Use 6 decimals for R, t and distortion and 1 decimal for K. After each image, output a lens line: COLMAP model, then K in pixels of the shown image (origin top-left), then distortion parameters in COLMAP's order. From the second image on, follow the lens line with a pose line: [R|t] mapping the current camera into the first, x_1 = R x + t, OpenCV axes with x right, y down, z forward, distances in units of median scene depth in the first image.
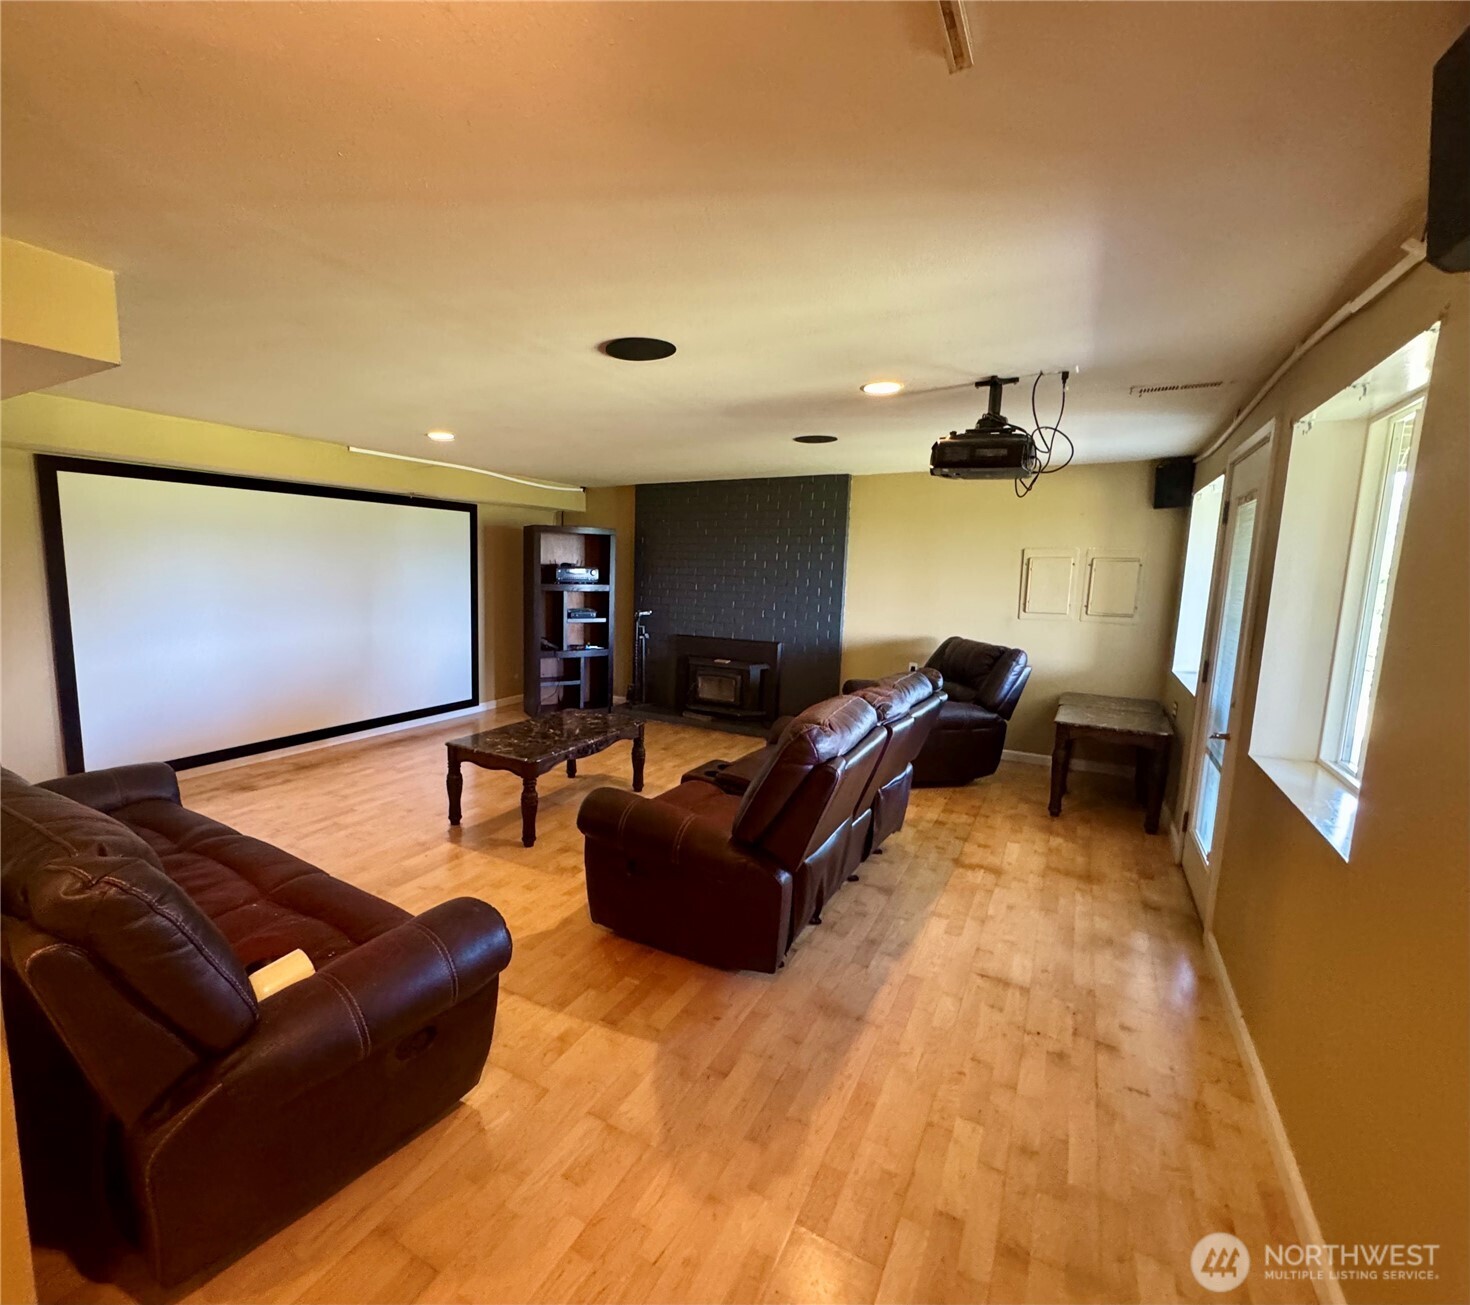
lens RADIAL K [[700.7, 0, 644.2], [0, 700.7, 671.8], [0, 0, 1]] dist [-0.002600, -0.000250]
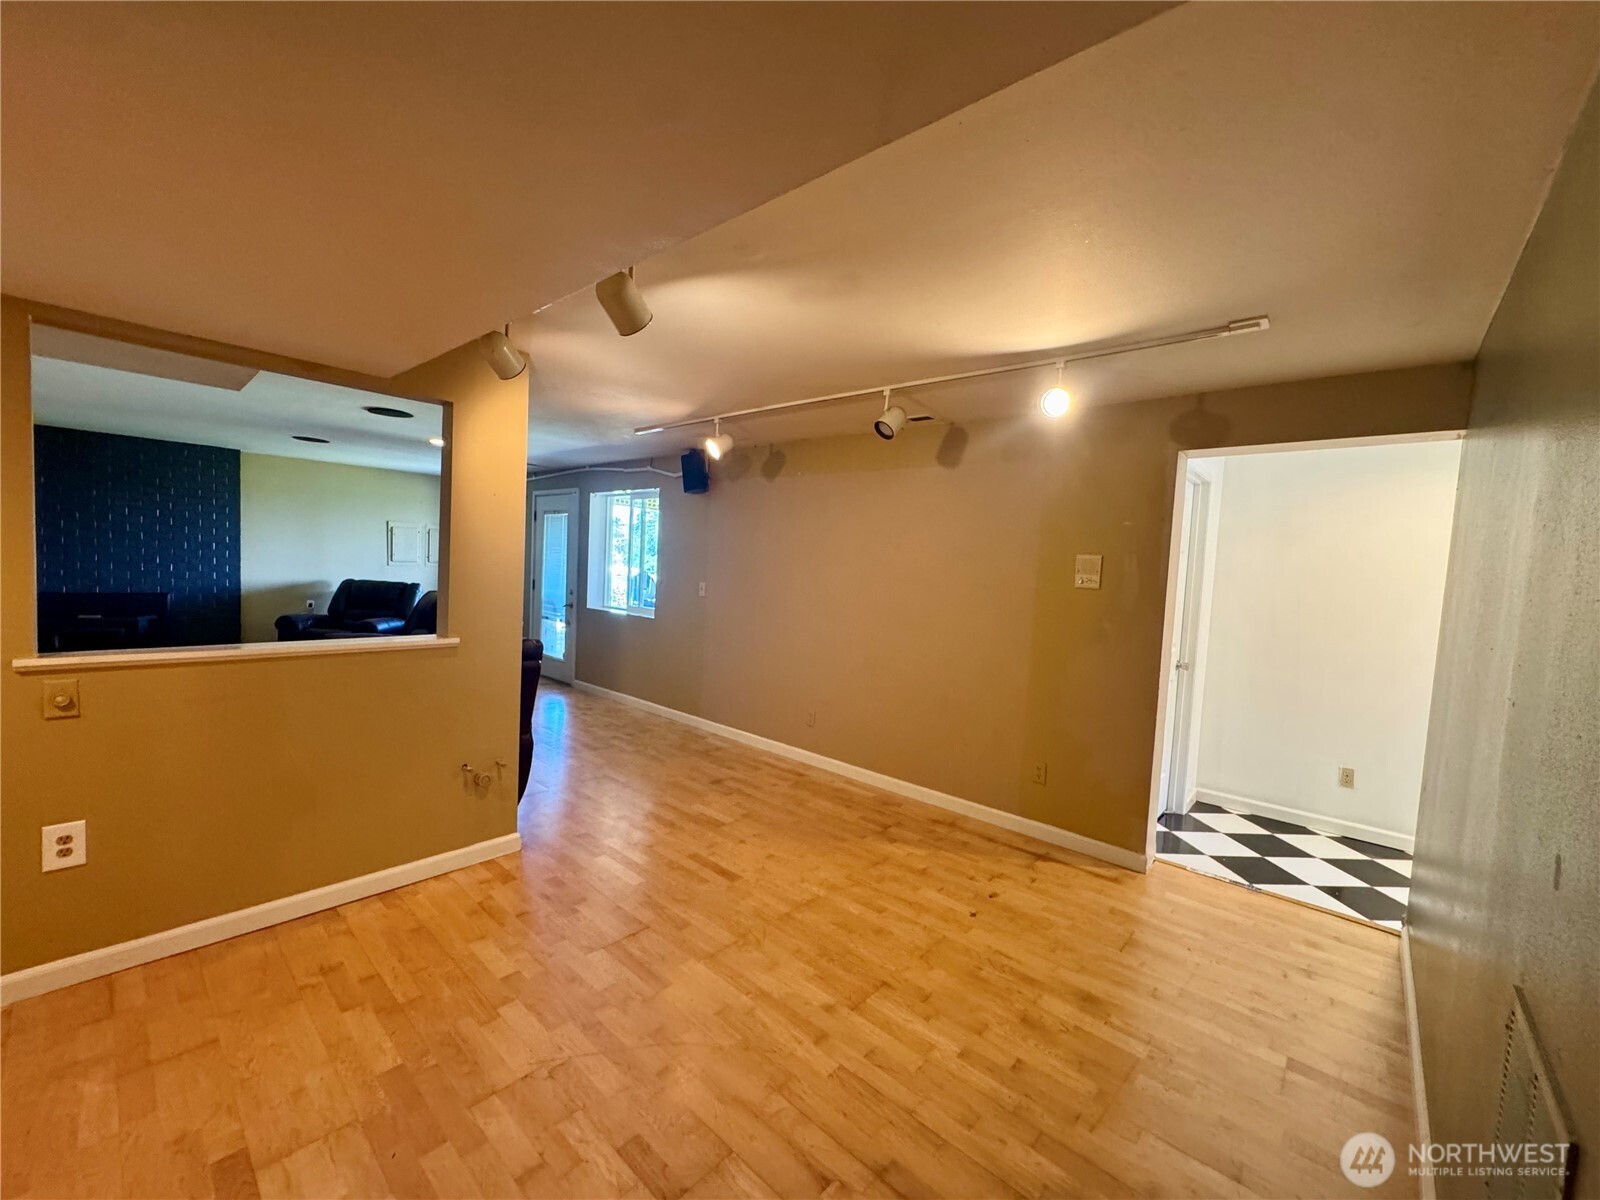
lens RADIAL K [[640.4, 0, 800.3], [0, 640.4, 595.4], [0, 0, 1]] dist [-0.001687, -0.000615]
pose [[0.172982, -0.061034, 0.983032, -0.573698], [0.101673, 0.993853, 0.043815, 0.016800], [-0.979663, 0.092368, 0.178124, -0.114757]]
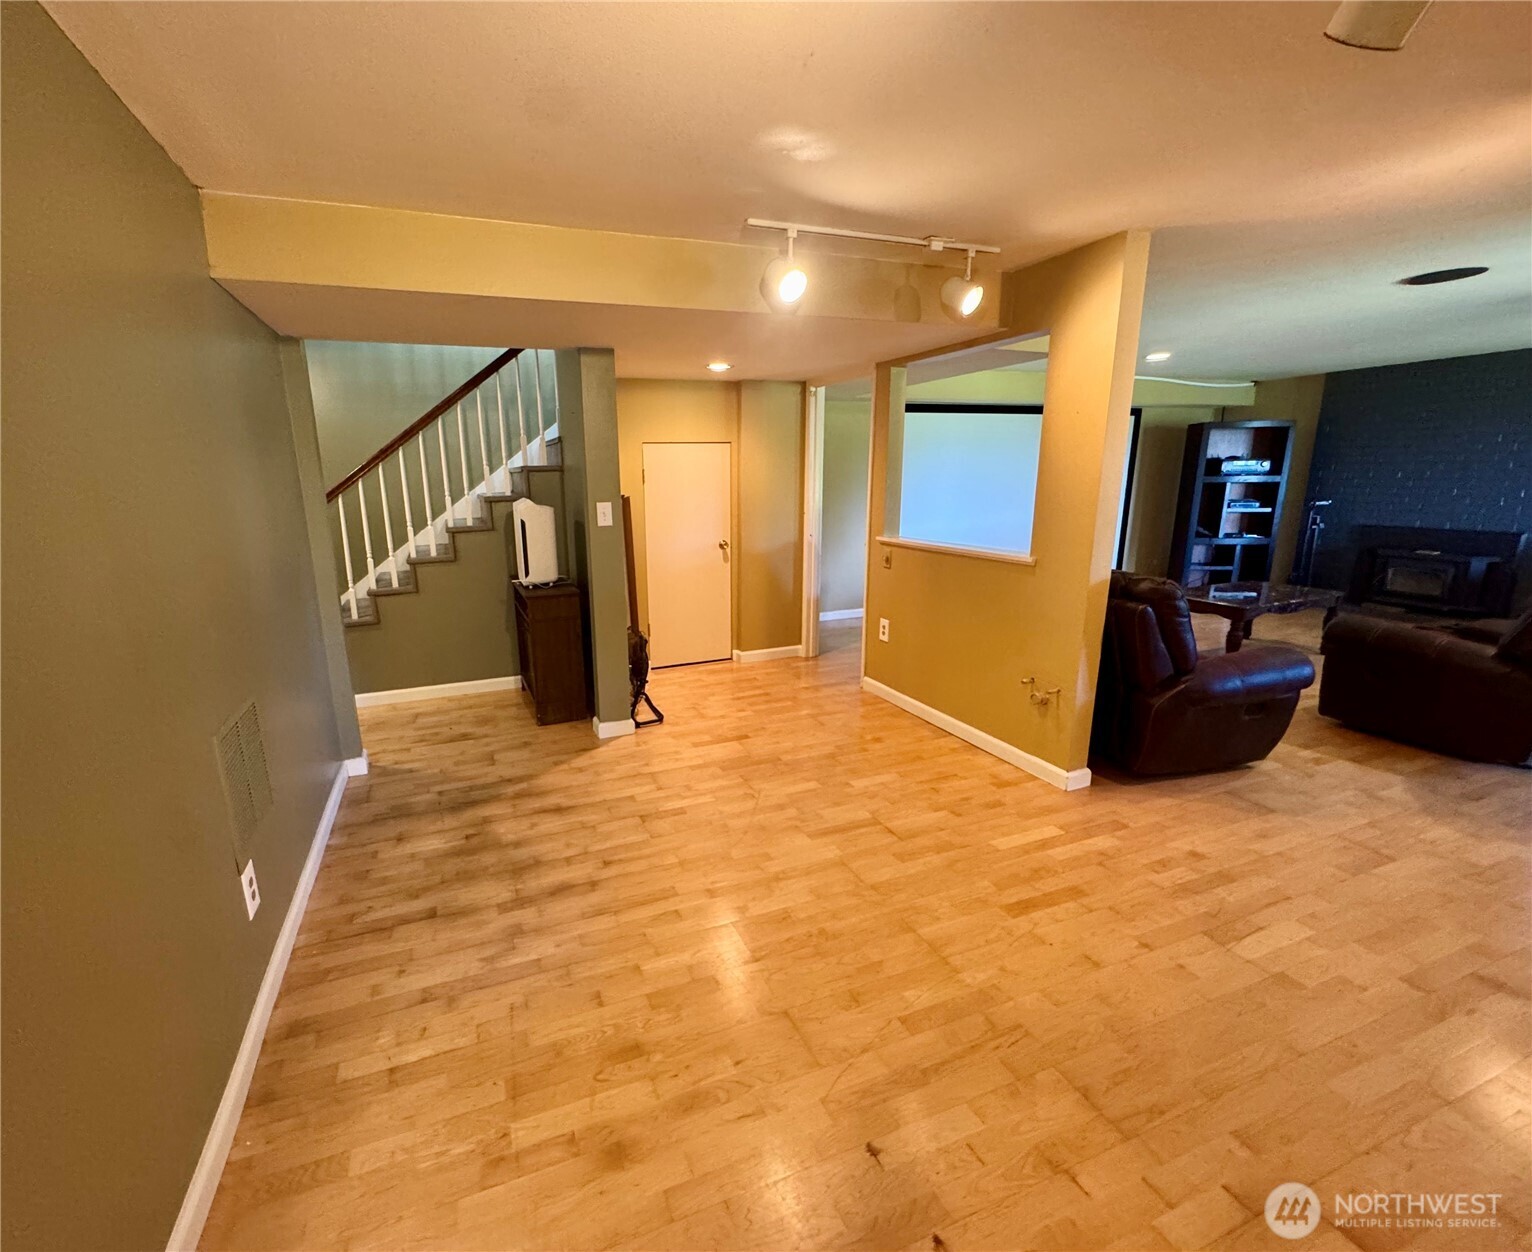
lens RADIAL K [[668.2, 0, 699.2], [0, 668.2, 628.7], [0, 0, 1]] dist [-0.002263, 0.000573]
pose [[0.788575, 0.105748, -0.605778, -0.109235], [-0.057804, 0.993488, 0.098183, 0.055913], [0.612216, -0.042409, 0.789553, -0.328347]]
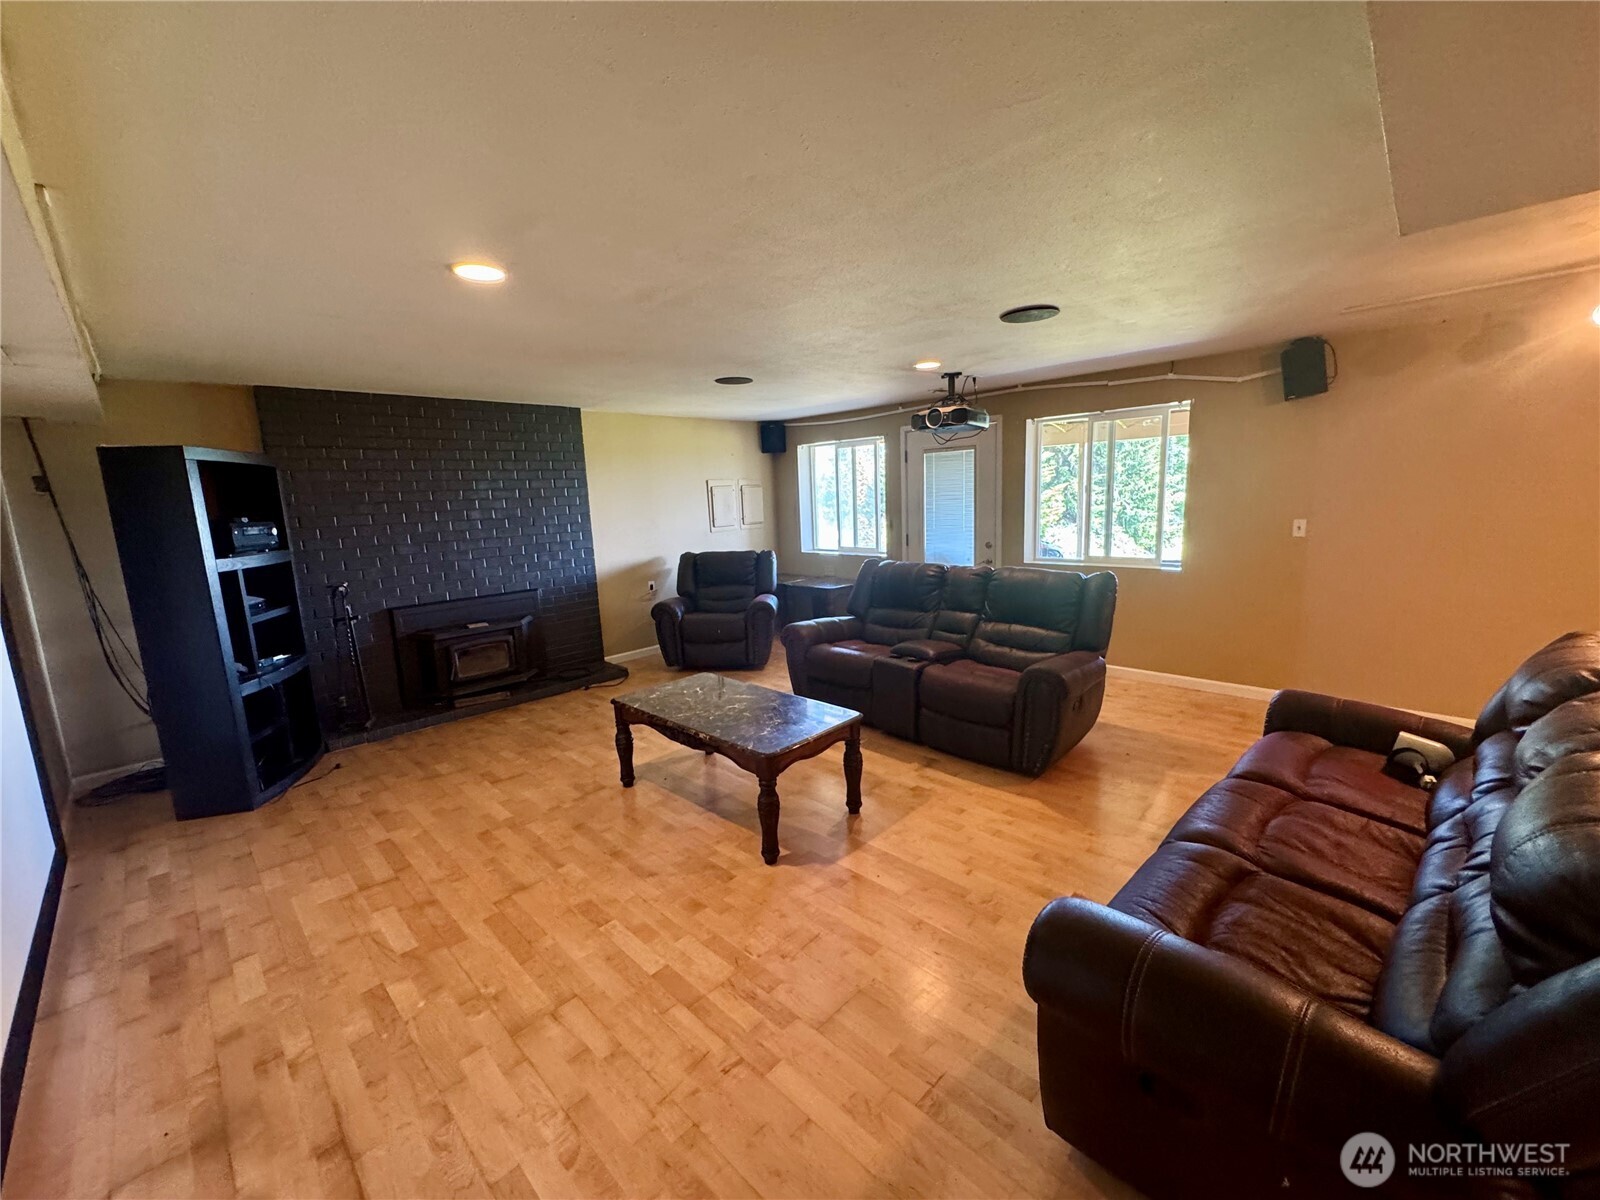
lens RADIAL K [[640.4, 0, 792.8], [0, 640.4, 597.7], [0, 0, 1]] dist [-0.001687, -0.000615]
pose [[0.219069, -0.184565, 0.958094, -0.505229], [0.190033, 0.971213, 0.143640, -0.082114], [-0.957025, 0.150603, 0.247836, 0.461682]]
